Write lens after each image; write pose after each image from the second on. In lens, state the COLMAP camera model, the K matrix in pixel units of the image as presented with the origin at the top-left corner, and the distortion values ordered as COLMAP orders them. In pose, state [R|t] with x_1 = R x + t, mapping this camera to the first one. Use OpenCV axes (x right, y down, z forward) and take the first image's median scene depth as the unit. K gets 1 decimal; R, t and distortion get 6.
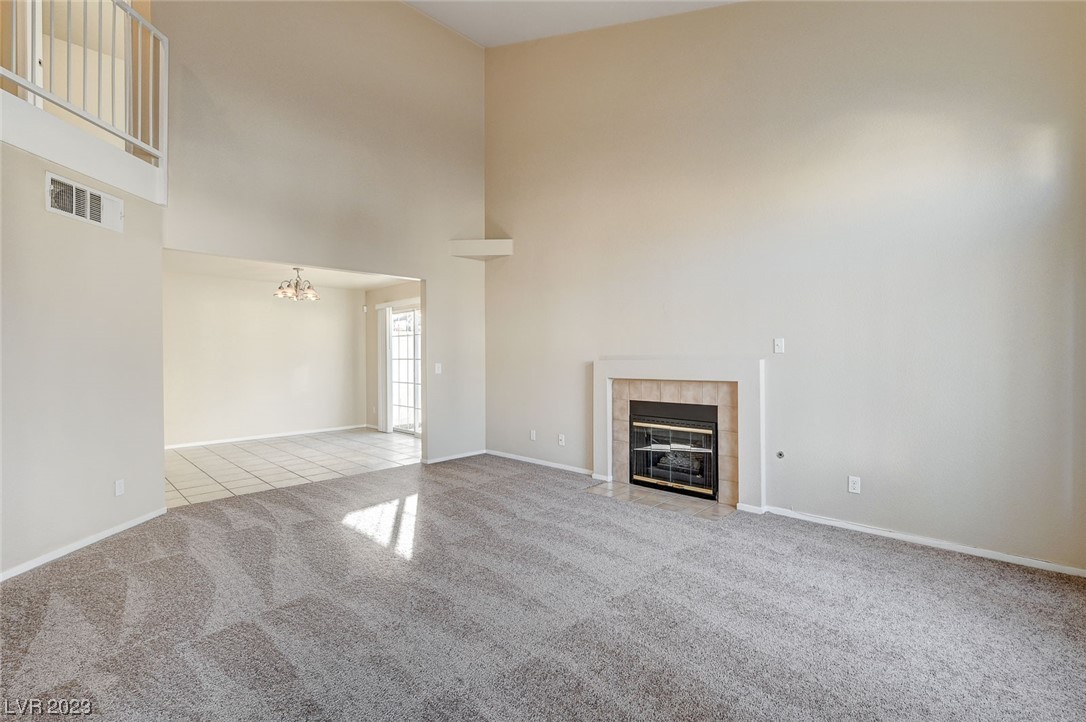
lens RADIAL K [[460.9, 0, 547.3], [0, 460.9, 364.7], [0, 0, 1]] dist [0.003551, -0.000571]
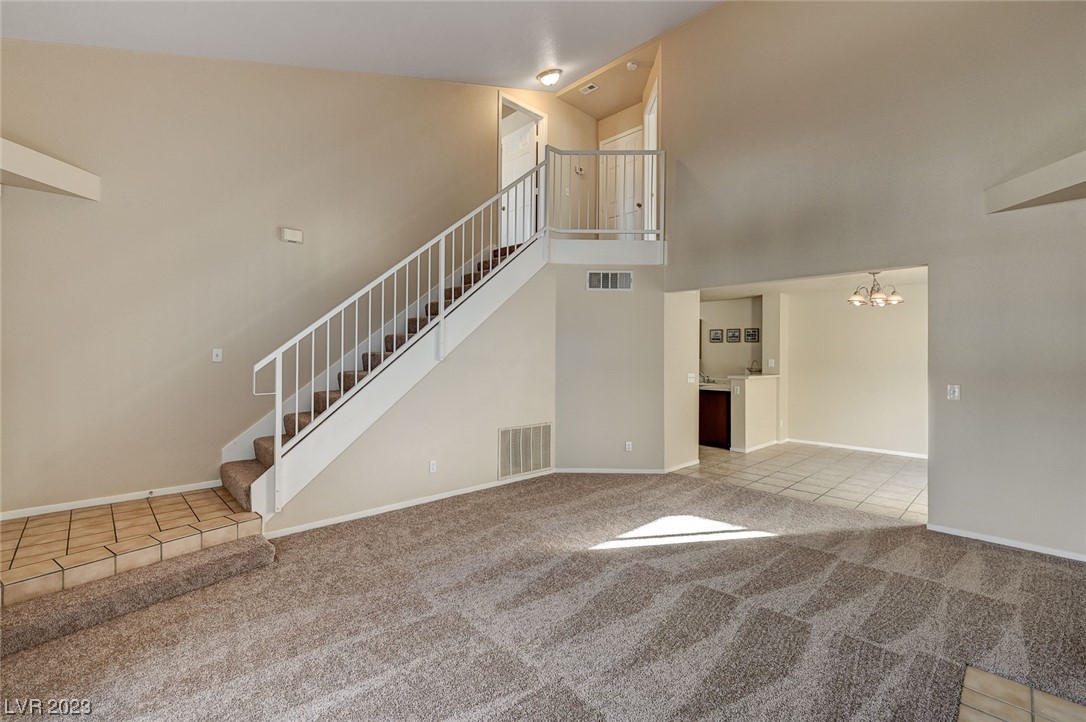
lens RADIAL K [[460.9, 0, 550.0], [0, 460.9, 360.0], [0, 0, 1]] dist [0.003551, -0.000571]
pose [[-0.041362, -0.000569, -0.999144, 0.685869], [-0.010768, 0.999942, -0.000124, -0.035958], [0.999086, 0.010753, -0.041366, 0.750702]]
